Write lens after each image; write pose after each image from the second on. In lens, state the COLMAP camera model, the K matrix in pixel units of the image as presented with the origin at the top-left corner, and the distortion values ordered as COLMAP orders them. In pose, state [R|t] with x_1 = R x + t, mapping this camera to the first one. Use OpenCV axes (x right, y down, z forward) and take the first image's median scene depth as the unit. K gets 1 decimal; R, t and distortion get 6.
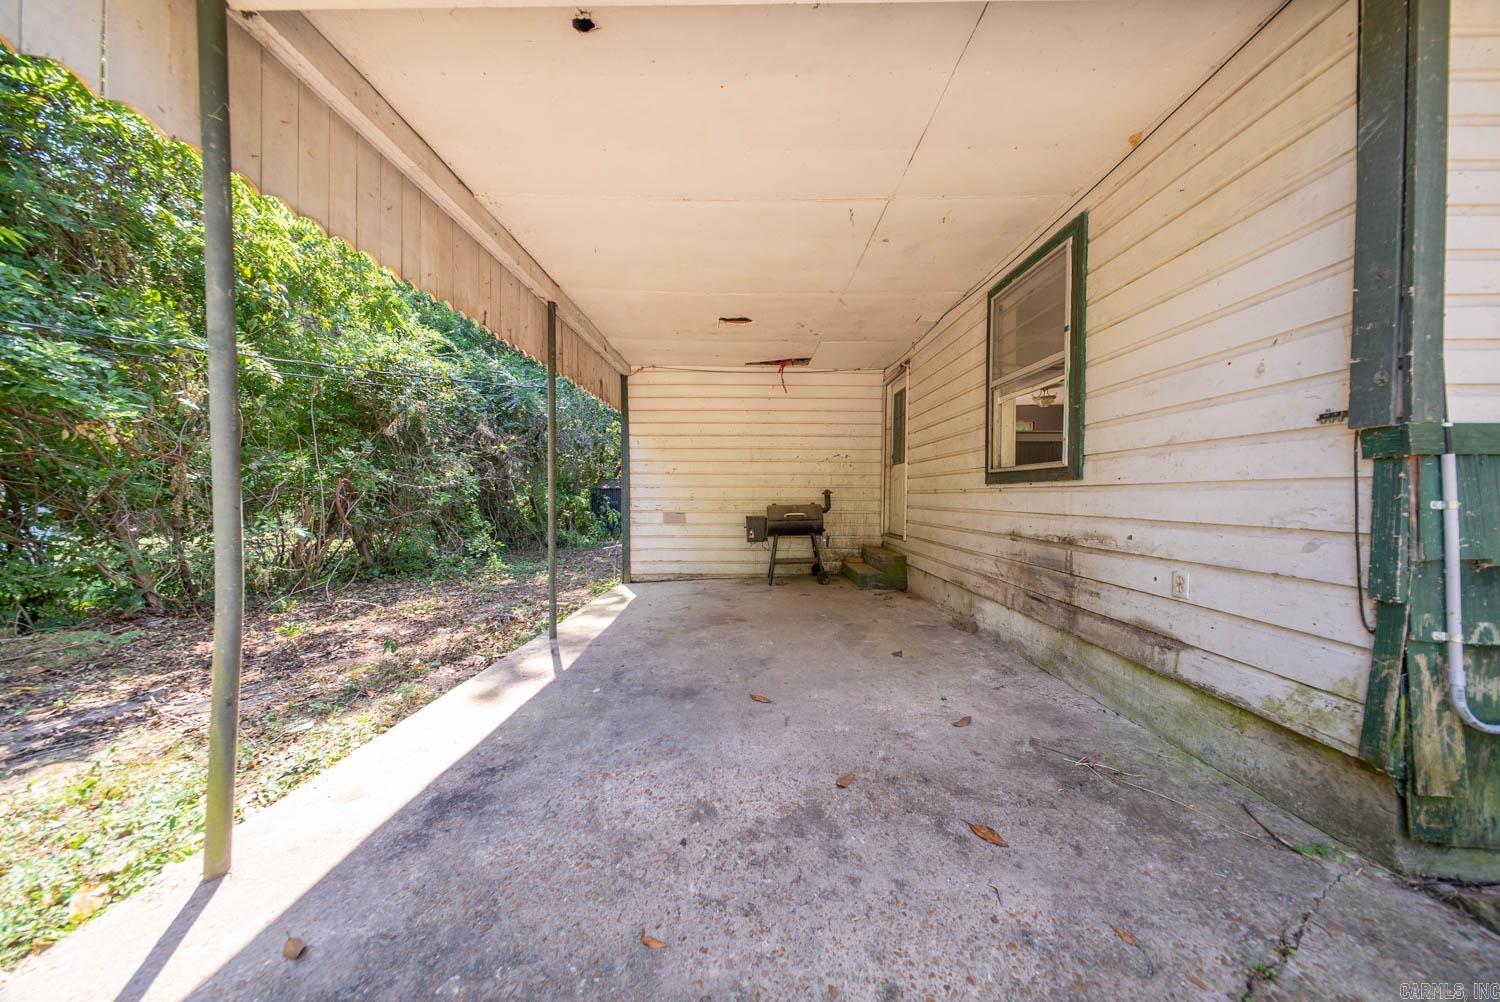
lens RADIAL K [[443.7, 0, 750.8], [0, 443.7, 501.8], [0, 0, 1]] dist [-0.000276, -0.000151]
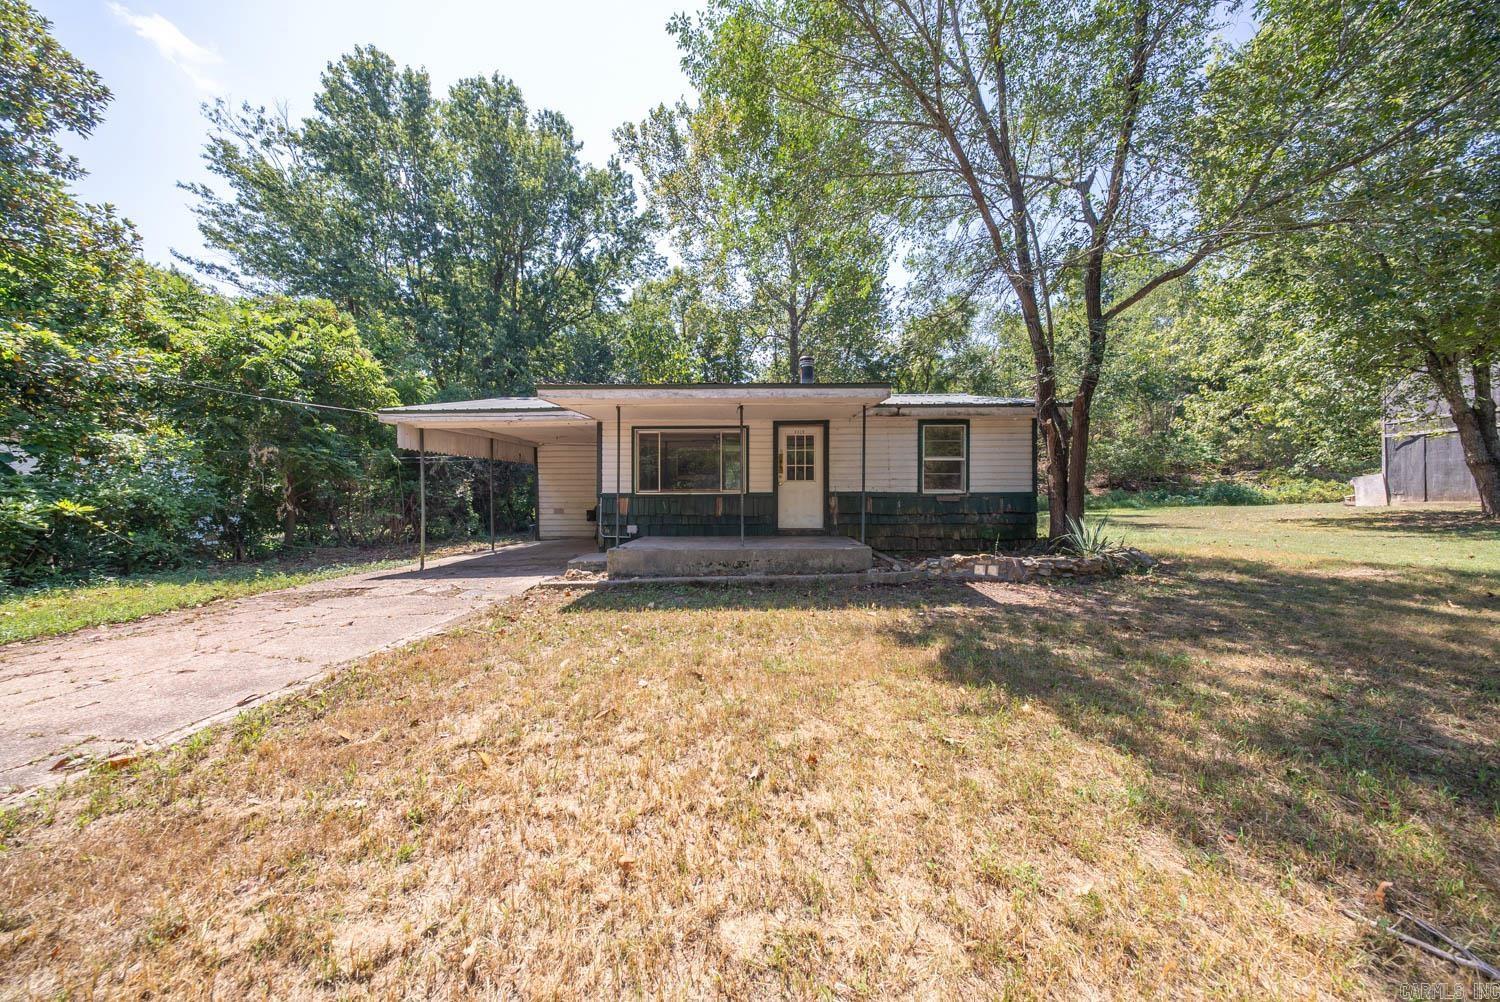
lens RADIAL K [[443.7, 0, 750.8], [0, 443.7, 501.8], [0, 0, 1]] dist [-0.000276, -0.000151]
pose [[0.999645, -0.005052, -0.026146, 0.947495], [0.005085, 0.999986, 0.001178, -0.009315], [0.026140, -0.001310, 0.999657, -1.340656]]
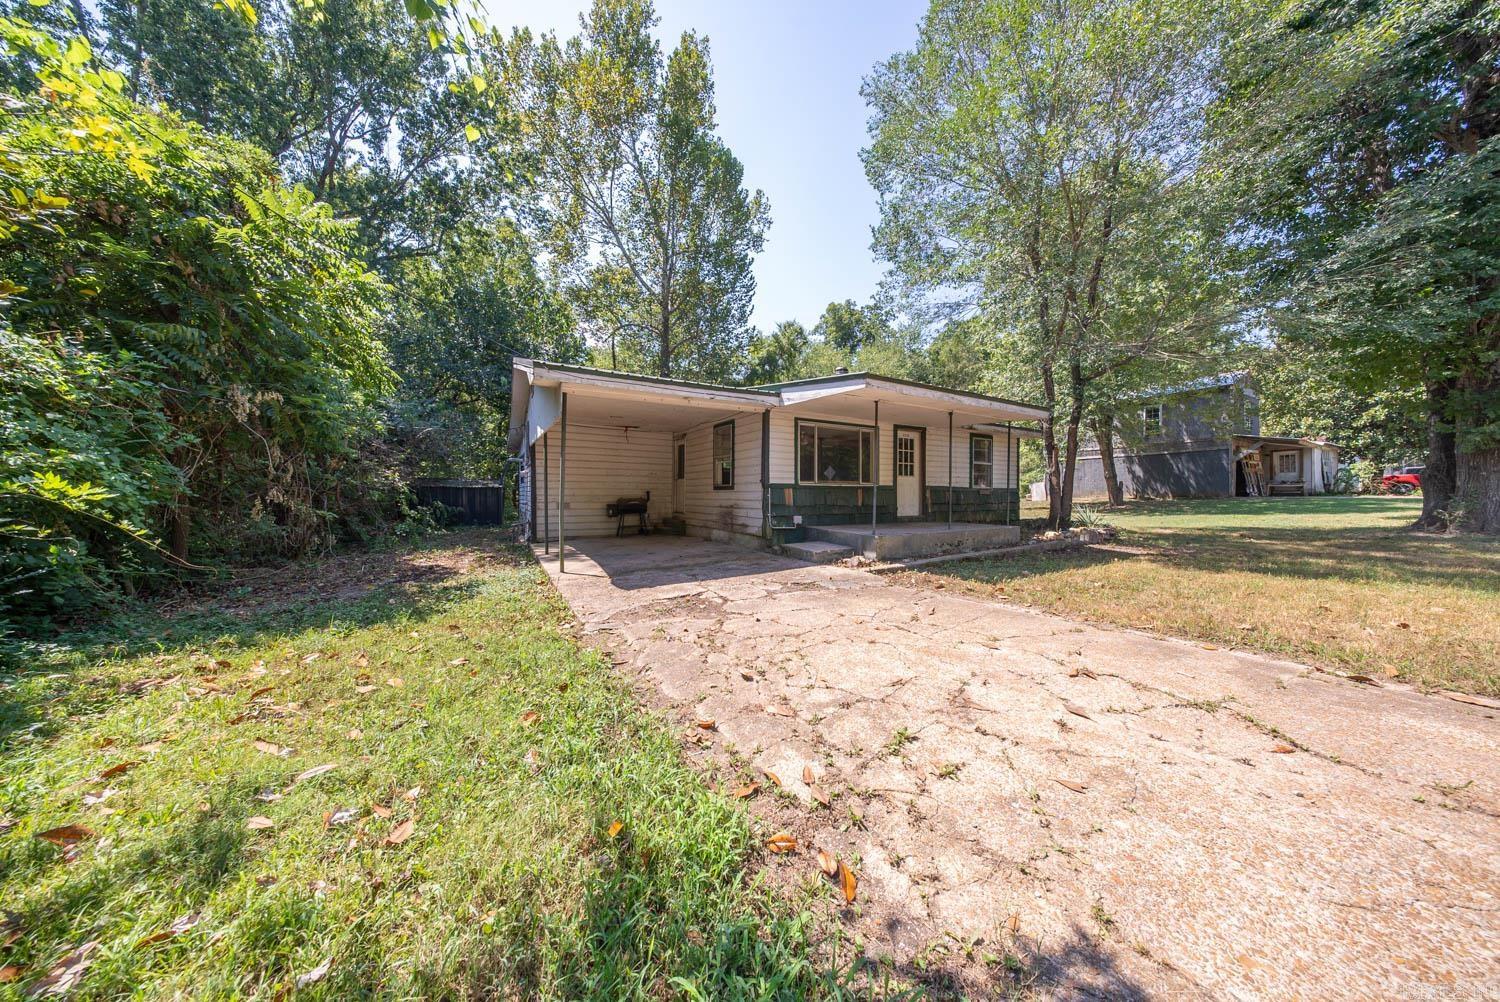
lens RADIAL K [[443.7, 0, 750.8], [0, 443.7, 501.8], [0, 0, 1]] dist [-0.000276, -0.000151]
pose [[0.867148, -0.005853, 0.498016, -0.459494], [0.003122, 0.999975, 0.006318, 0.013672], [-0.498041, -0.003924, 0.867145, -1.066977]]
